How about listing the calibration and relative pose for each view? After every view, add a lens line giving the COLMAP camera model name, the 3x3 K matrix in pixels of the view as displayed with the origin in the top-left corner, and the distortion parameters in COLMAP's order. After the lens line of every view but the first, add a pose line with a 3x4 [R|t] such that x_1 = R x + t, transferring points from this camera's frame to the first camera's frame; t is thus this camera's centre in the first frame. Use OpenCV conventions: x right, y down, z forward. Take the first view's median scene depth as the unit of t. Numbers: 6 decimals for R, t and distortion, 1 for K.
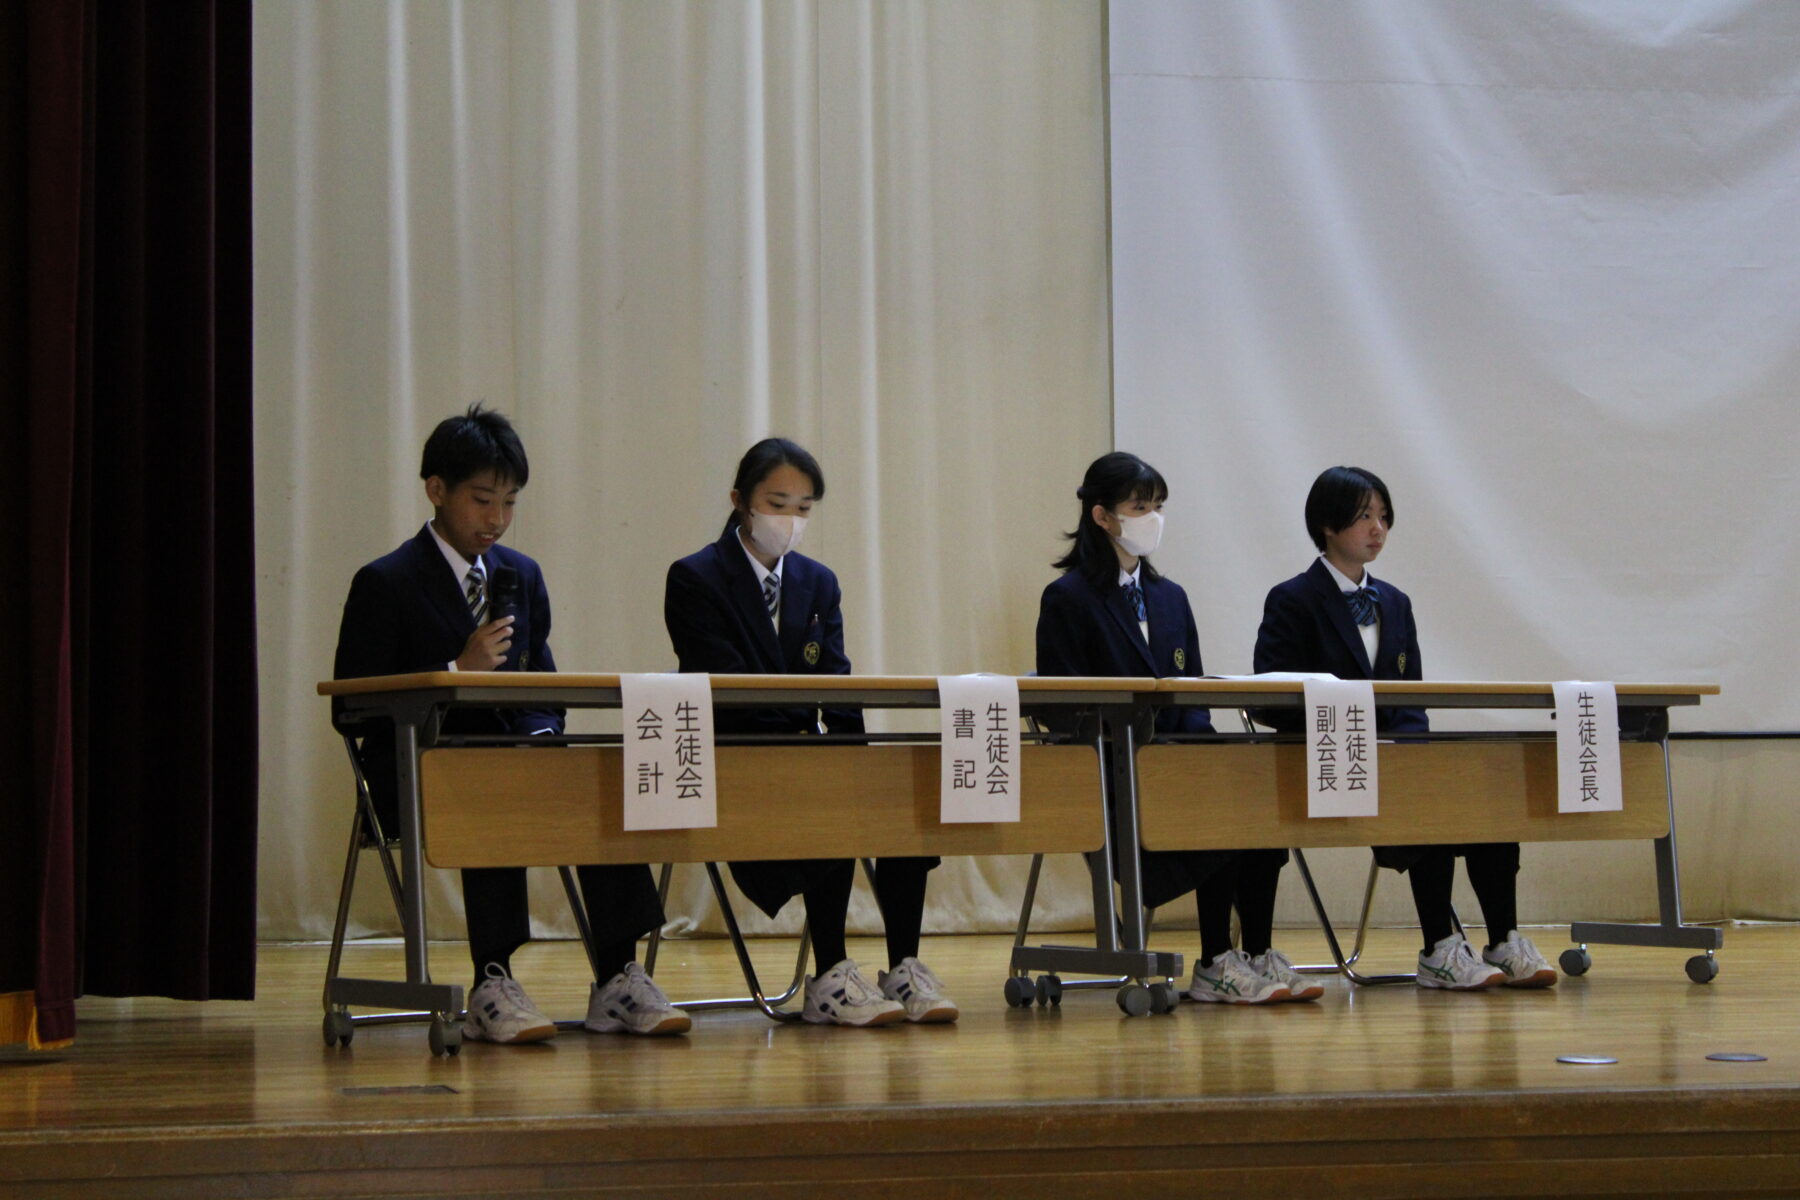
lens RADIAL K [[4347.7, 0, 900.0], [0, 4347.7, 600.0], [0, 0, 1]] dist [0.275608, -3.769393]
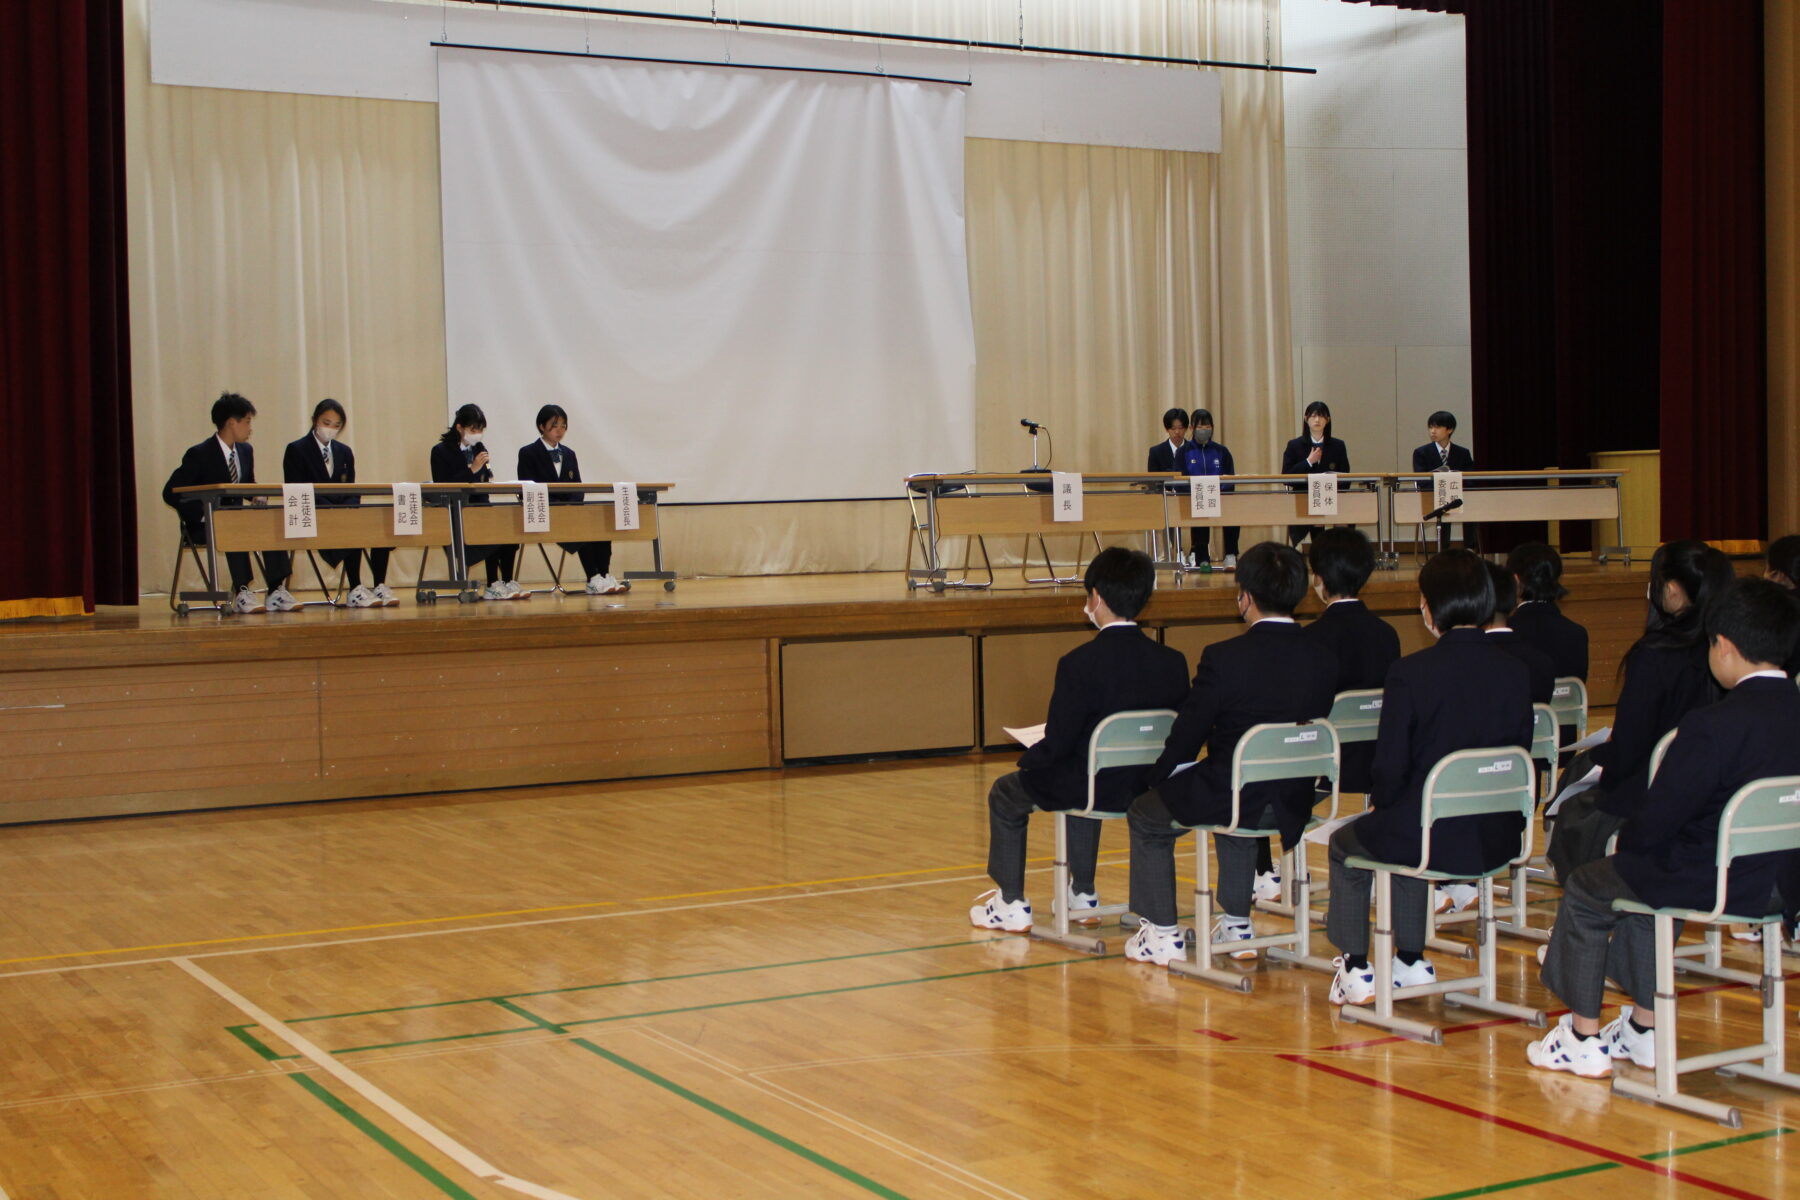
lens RADIAL K [[2484.0, 0, 900.0], [0, 2484.0, 600.0], [0, 0, 1]] dist [0.011954, 0.031896]
pose [[0.972629, -0.023640, 0.231159, -0.043074], [0.008492, 0.997763, 0.066307, -0.010900], [-0.232209, -0.062529, 0.970654, -0.626143]]
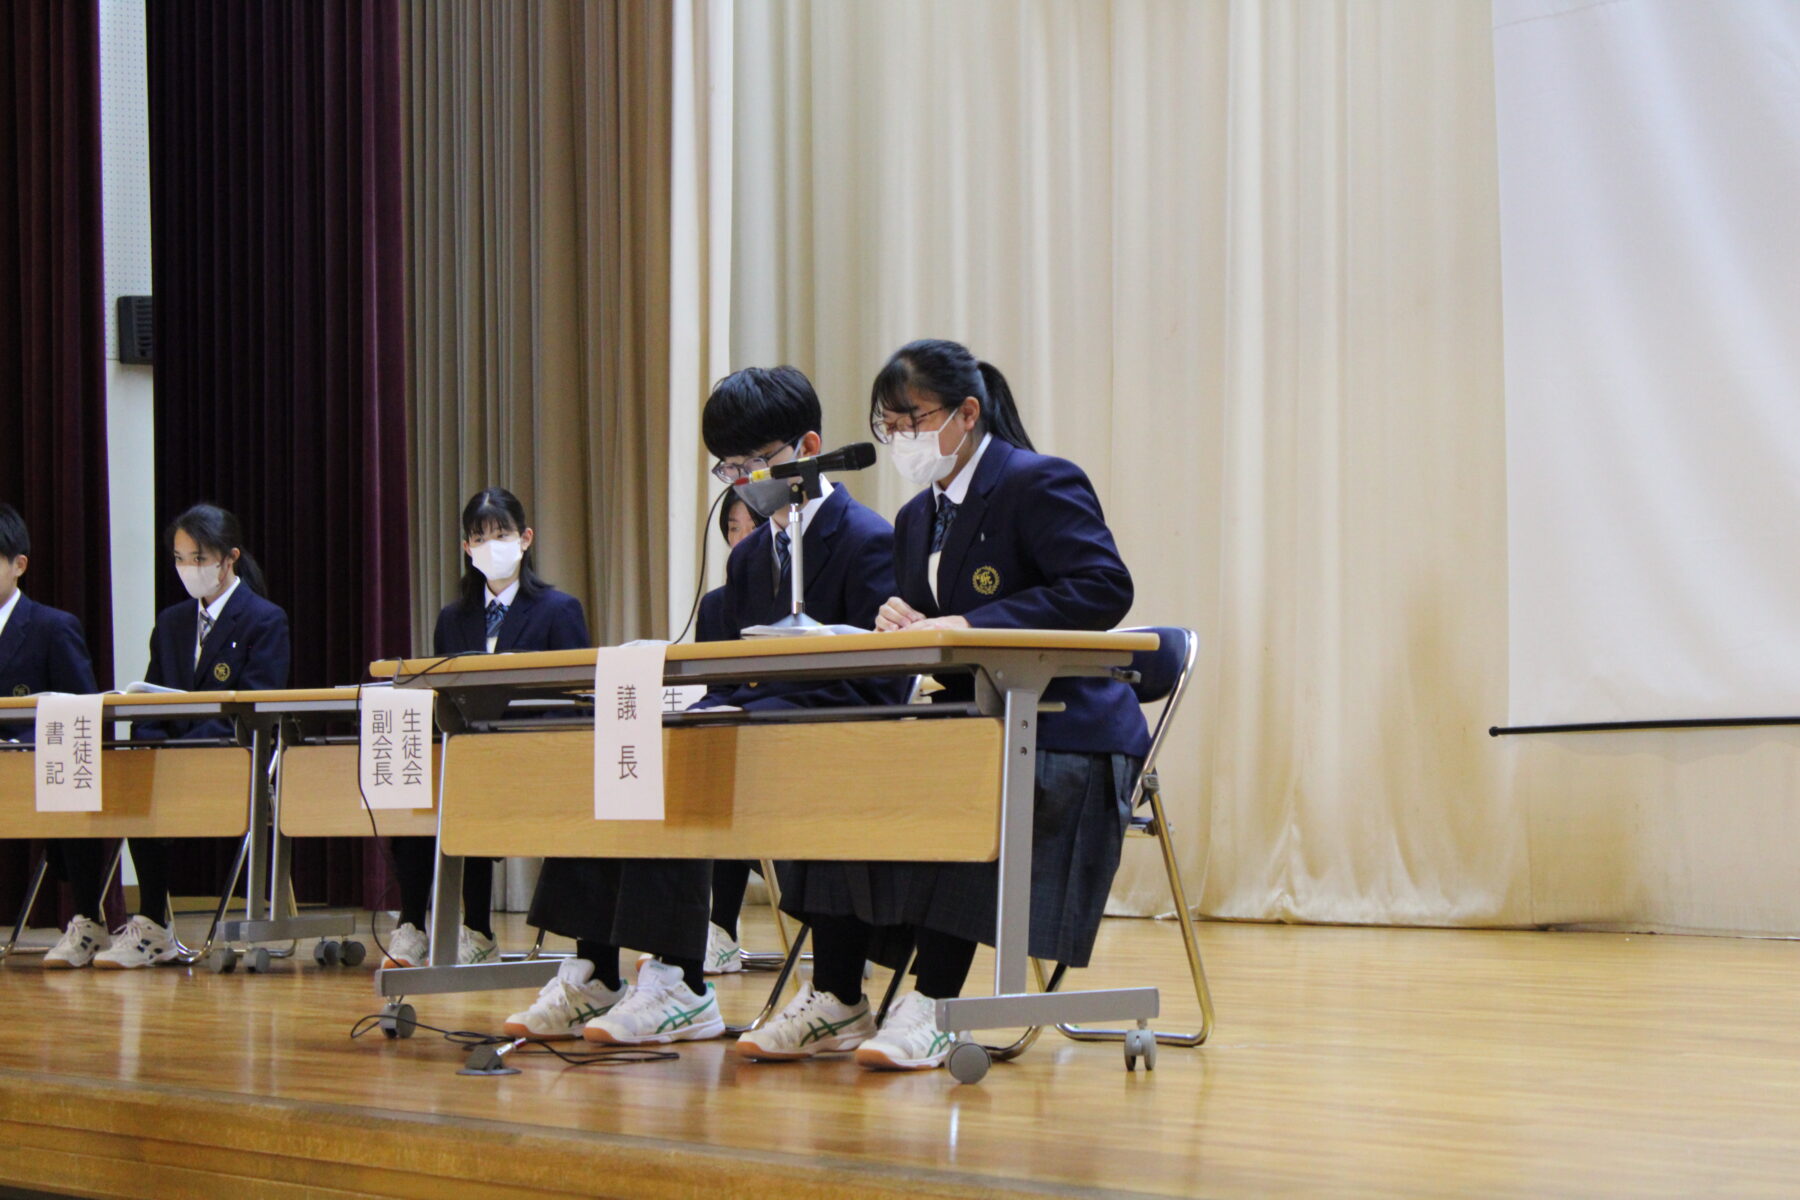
lens RADIAL K [[4347.7, 0, 900.0], [0, 4347.7, 600.0], [0, 0, 1]] dist [0.275608, -3.769393]
pose [[0.380525, -0.037311, -0.924018, 1.211613], [0.042545, 0.998834, -0.022811, 0.027553], [0.923792, -0.030632, 0.381668, 0.700572]]
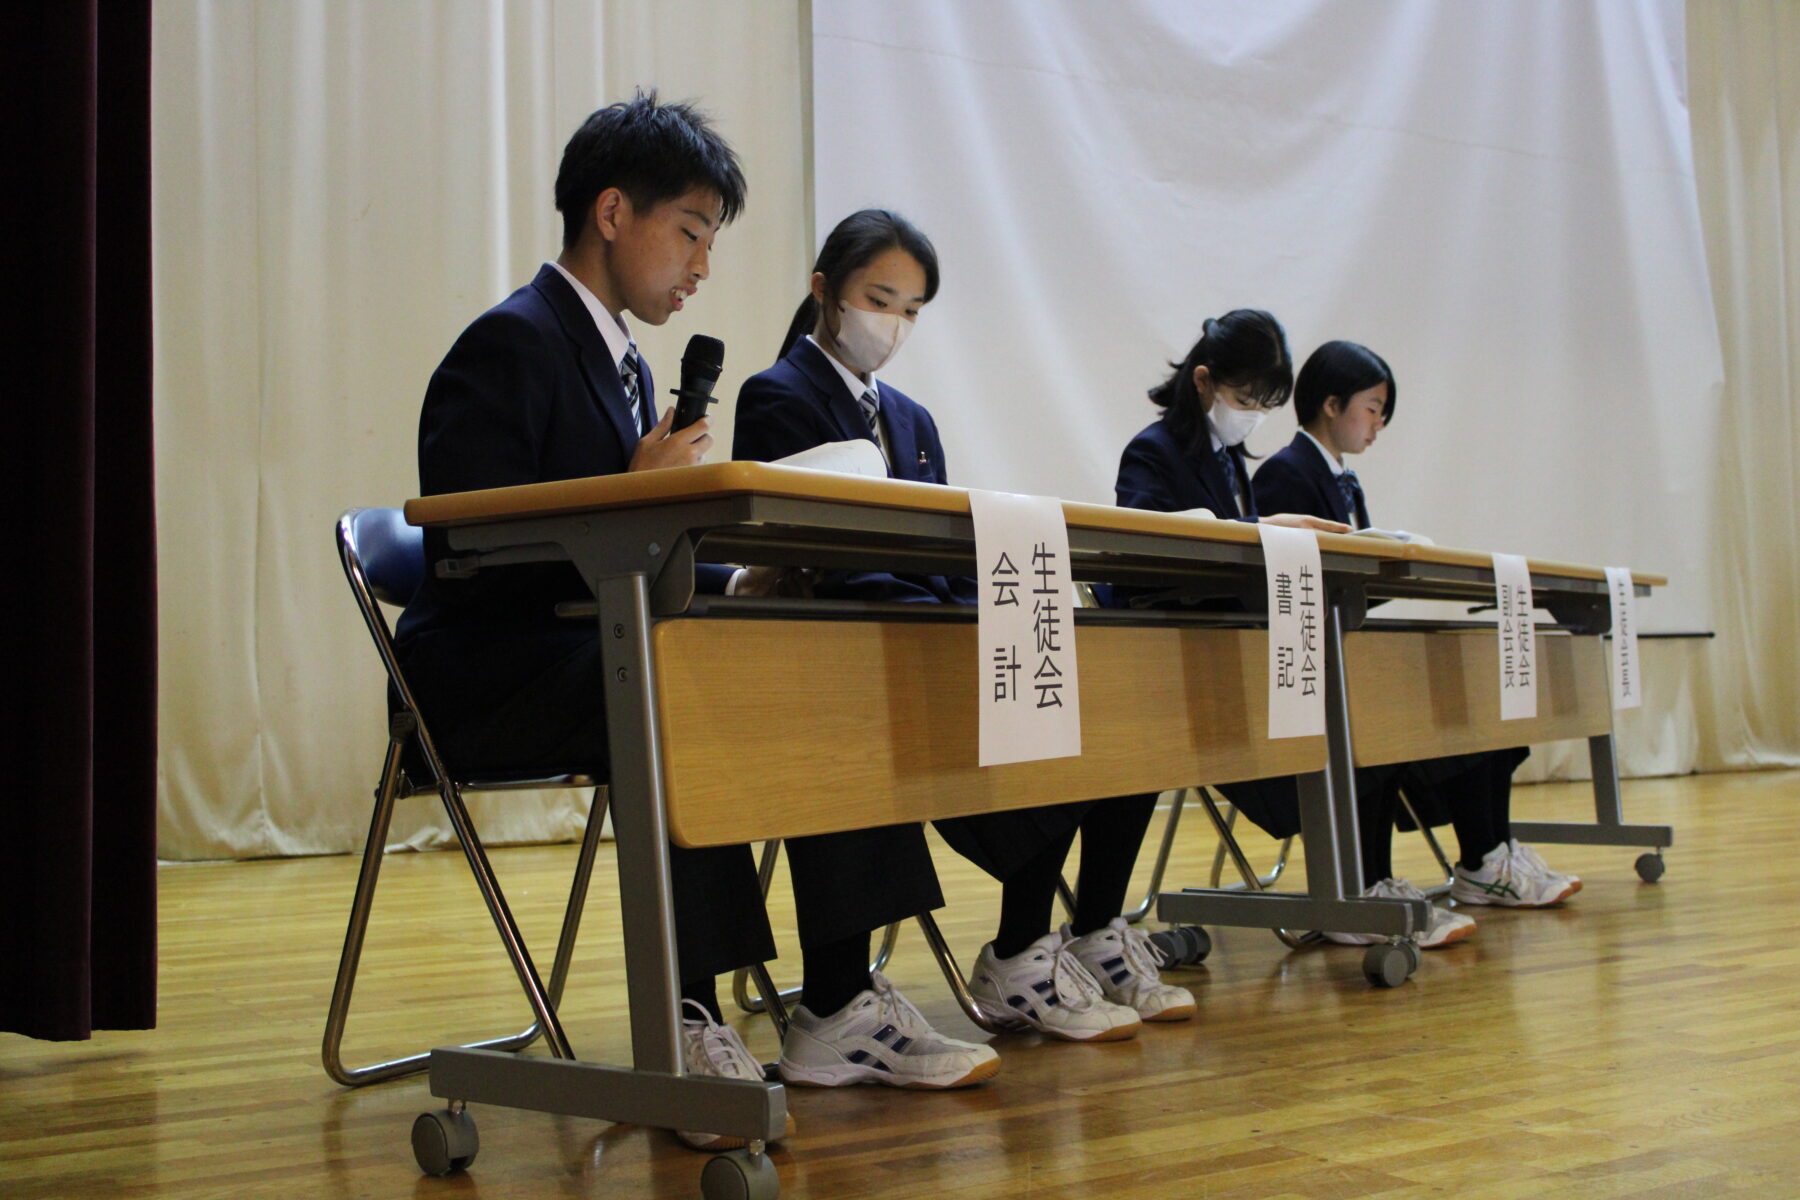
lens RADIAL K [[2241.7, 0, 900.0], [0, 2241.7, 600.0], [0, 0, 1]] dist [-0.211060, 0.719066]
pose [[0.948630, 0.001401, 0.316386, -0.145067], [-0.001296, 0.999999, -0.000545, 0.027989], [-0.316386, 0.000107, 0.948631, 0.646679]]
